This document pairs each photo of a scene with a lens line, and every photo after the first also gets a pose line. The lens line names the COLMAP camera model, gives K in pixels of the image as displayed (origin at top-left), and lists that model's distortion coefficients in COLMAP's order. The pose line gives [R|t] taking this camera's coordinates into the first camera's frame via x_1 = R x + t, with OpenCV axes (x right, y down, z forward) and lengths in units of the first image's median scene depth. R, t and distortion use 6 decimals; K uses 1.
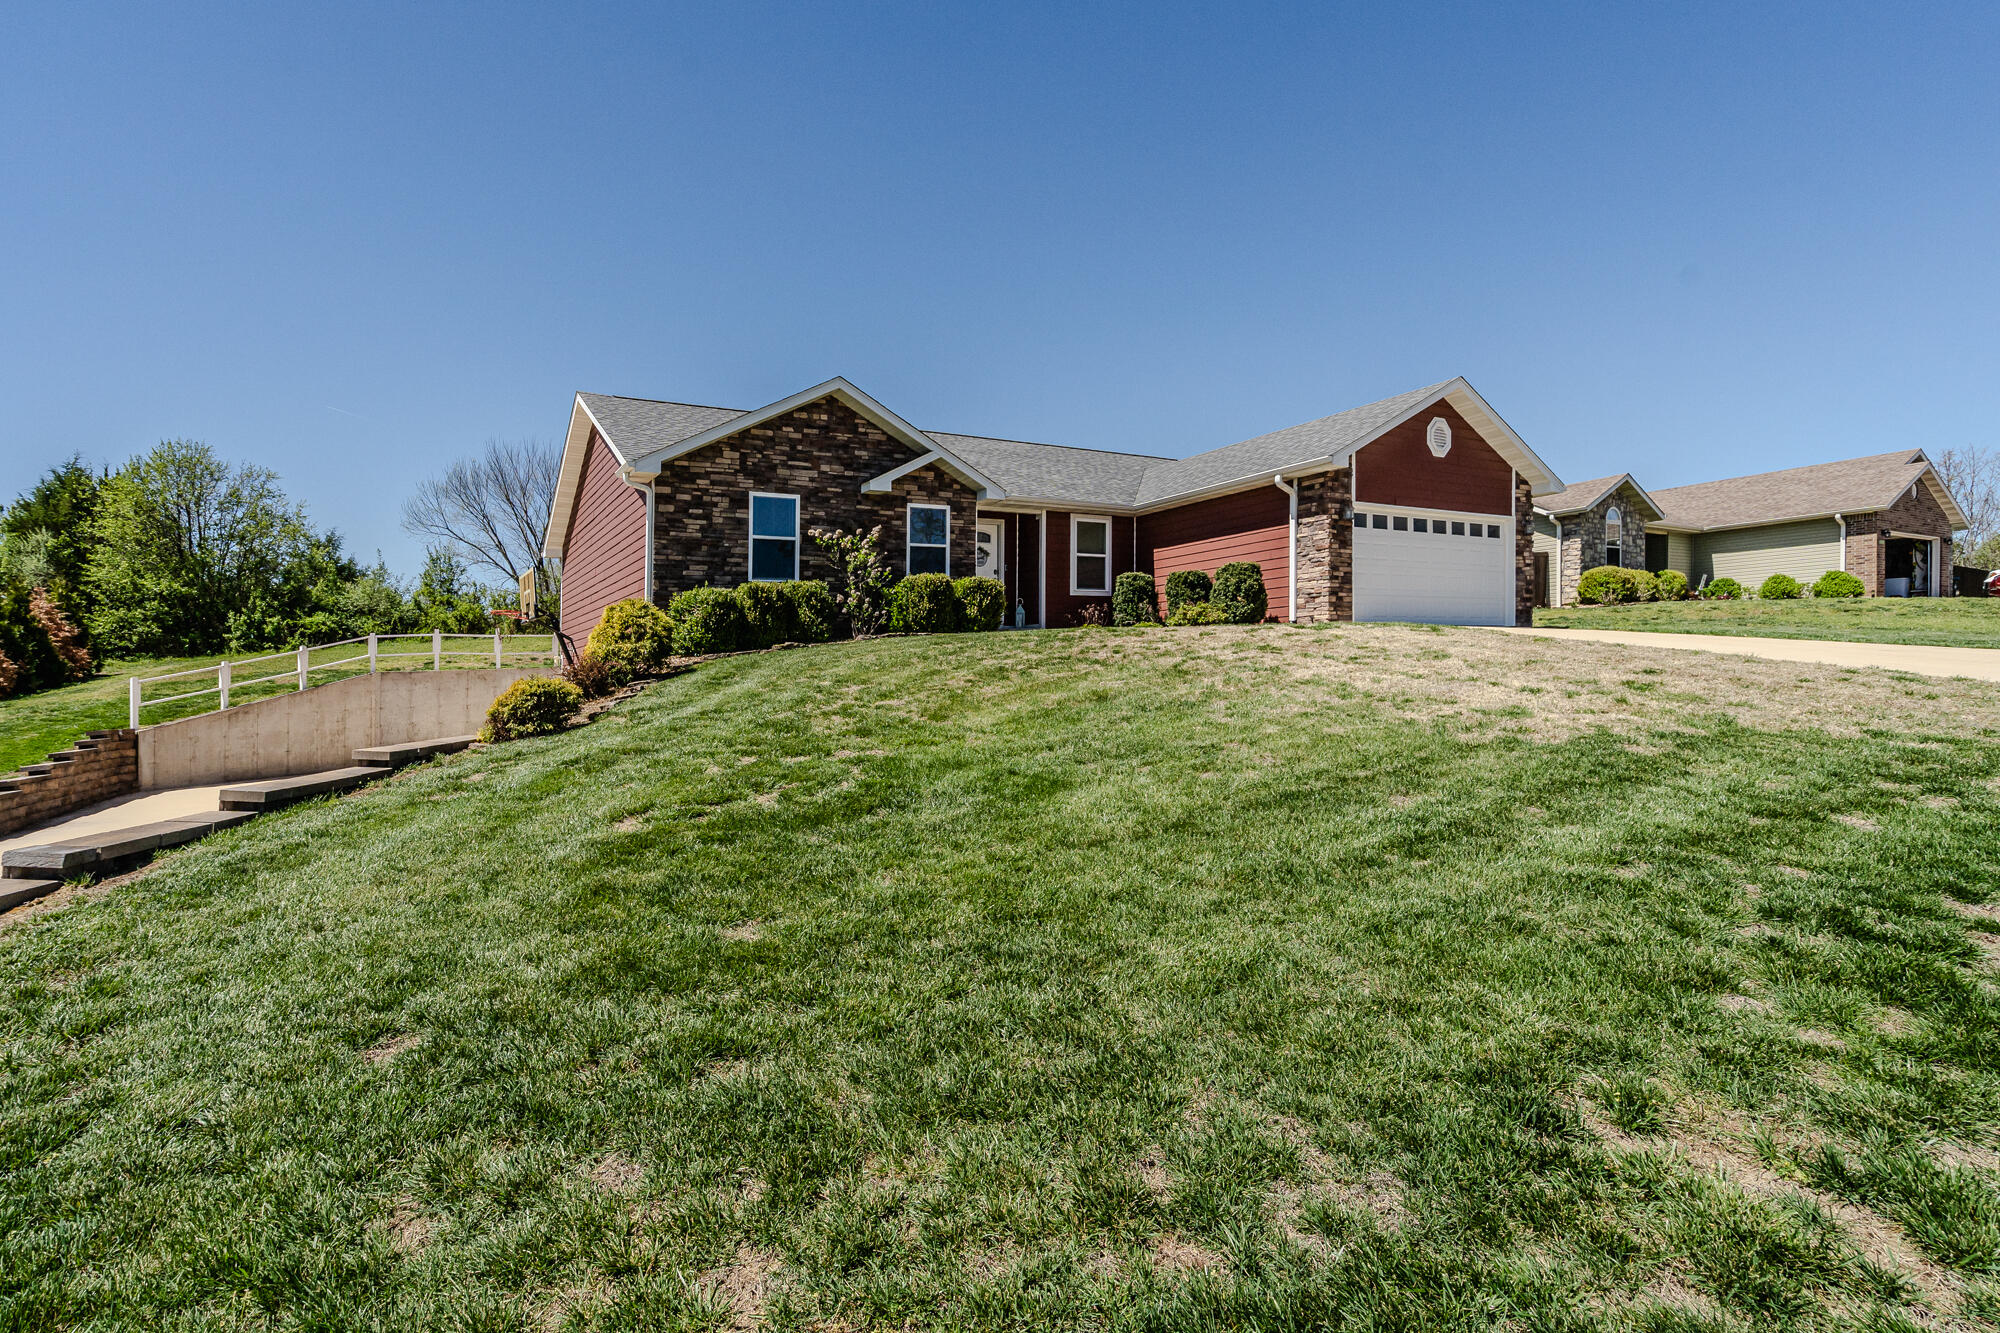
lens RADIAL K [[939.3, 0, 923.1], [0, 939.3, 661.6], [0, 0, 1]] dist [-0.002693, -0.000360]
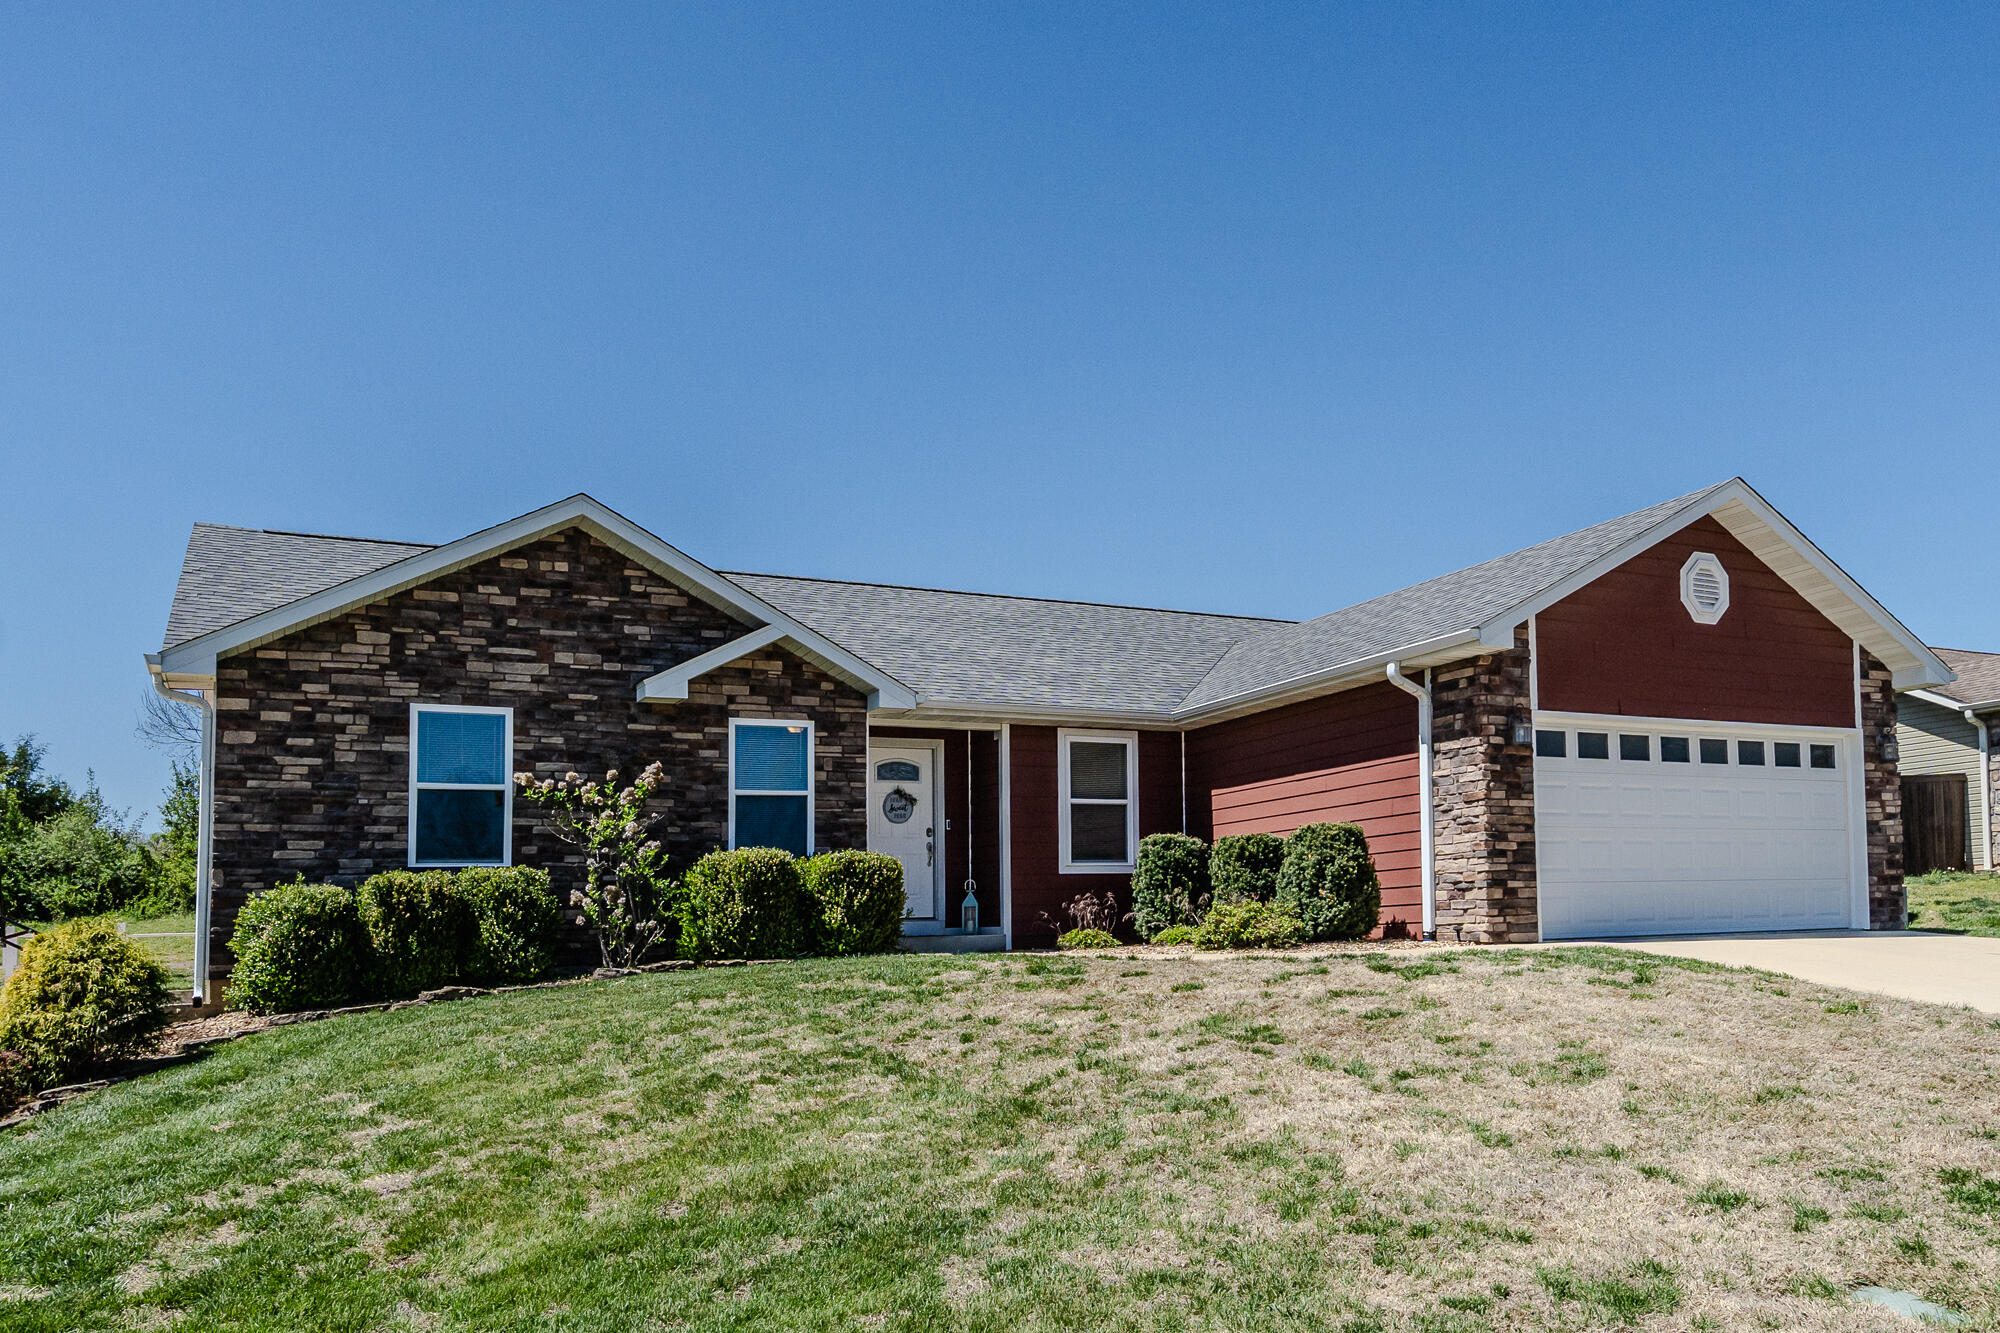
lens RADIAL K [[1457.6, 0, 1012.1], [0, 1457.6, 837.2], [0, 0, 1]] dist [-0.002462, -0.000702]
pose [[0.999555, -0.006170, -0.029184, 0.176546], [0.004506, 0.998378, -0.056748, -0.050063], [0.029487, 0.056591, 0.997962, 0.156781]]
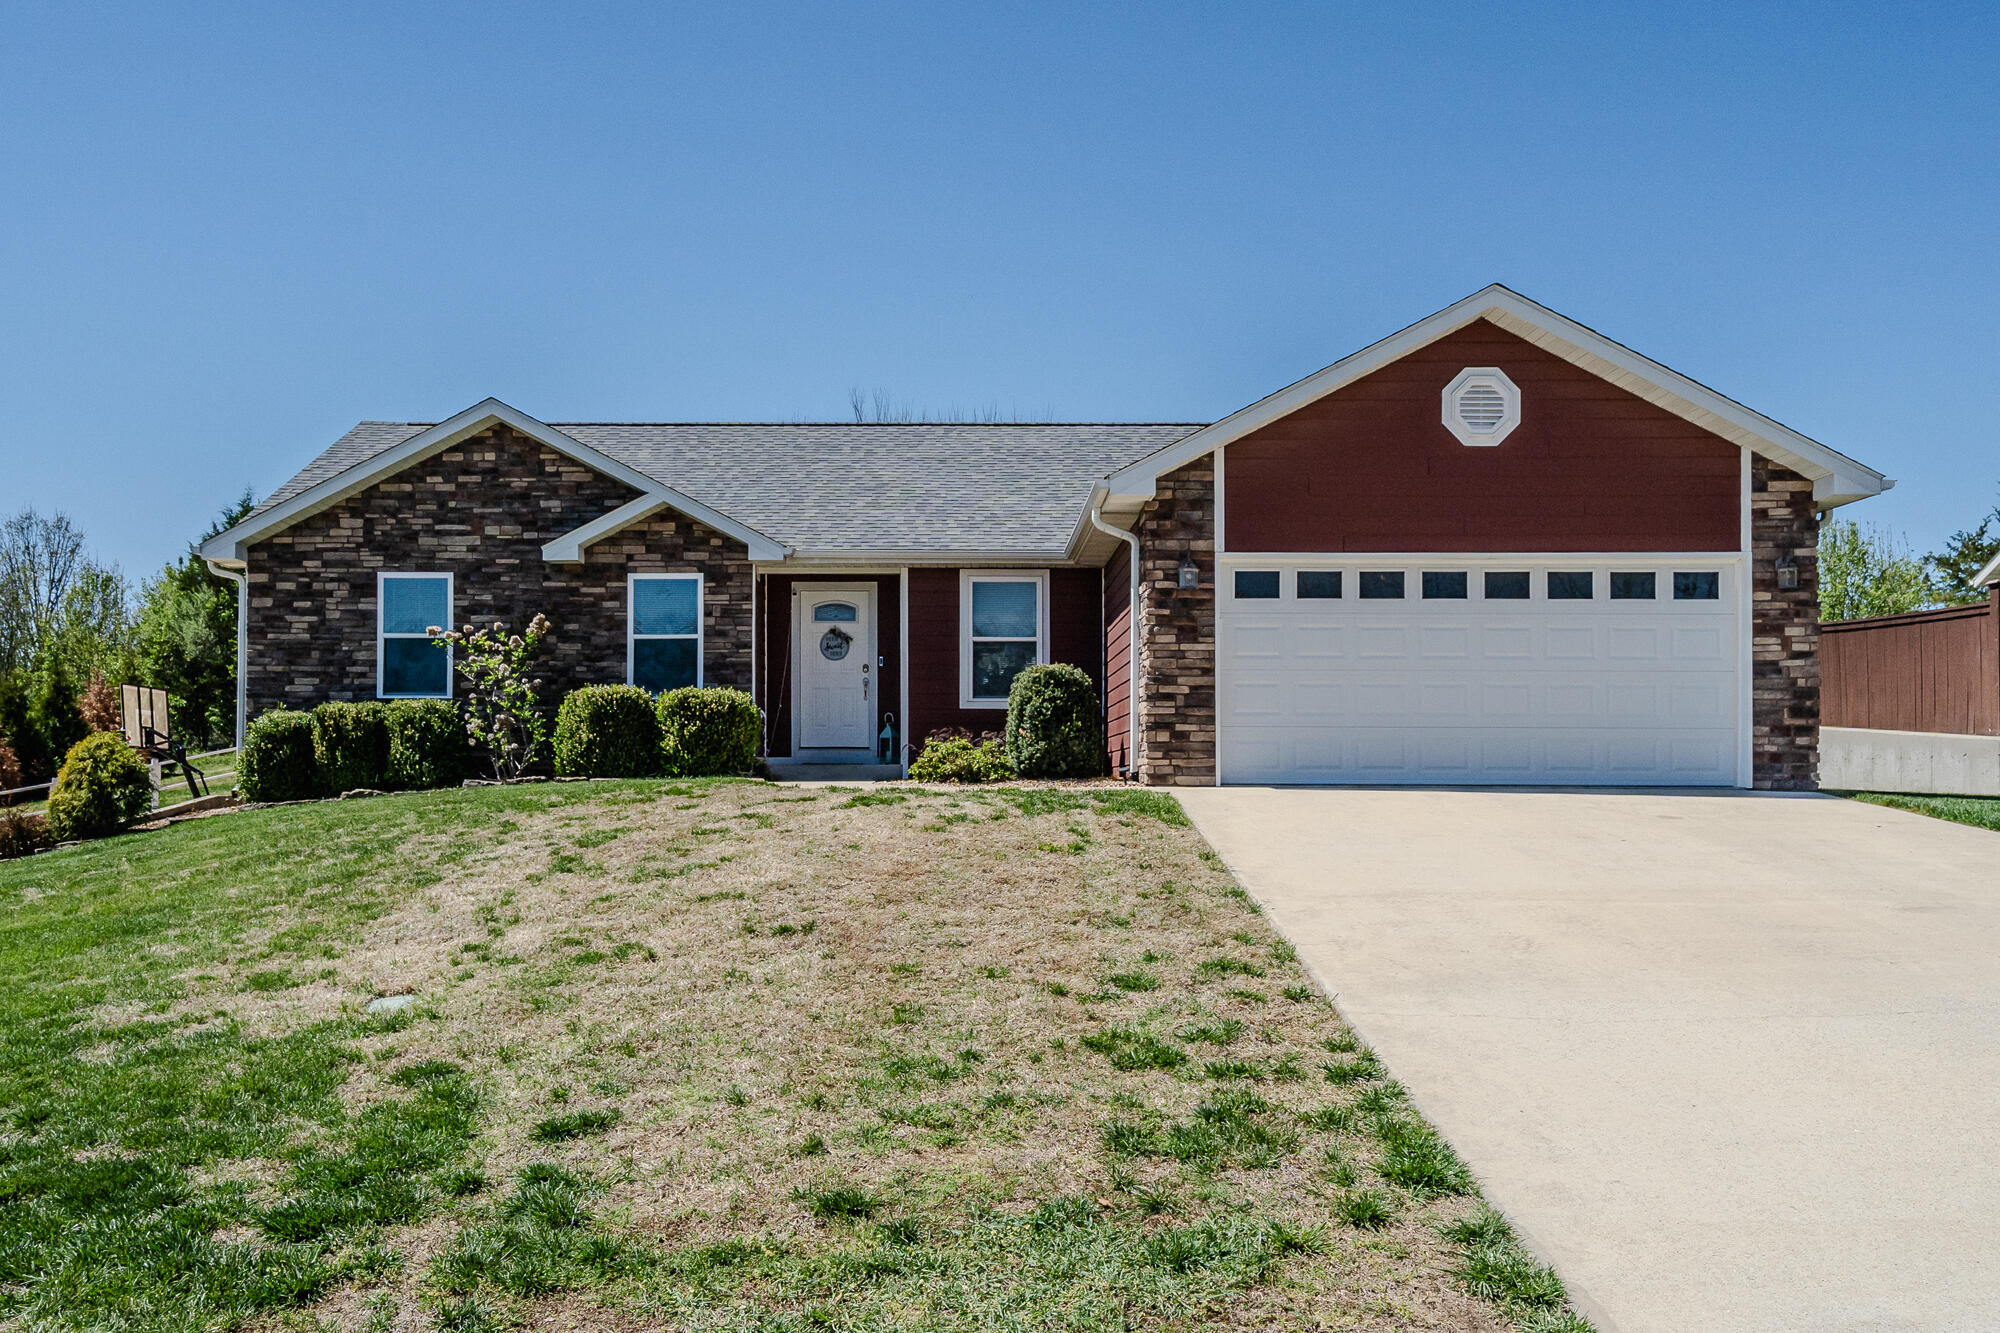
lens RADIAL K [[1720.1, 0, 937.2], [0, 1720.1, 762.6], [0, 0, 1]] dist [0.000584, -0.007802]
pose [[0.870256, 0.024411, -0.491995, 0.769747], [-0.020684, 0.999701, 0.013015, -0.058584], [0.492166, -0.001150, 0.870501, 0.069764]]
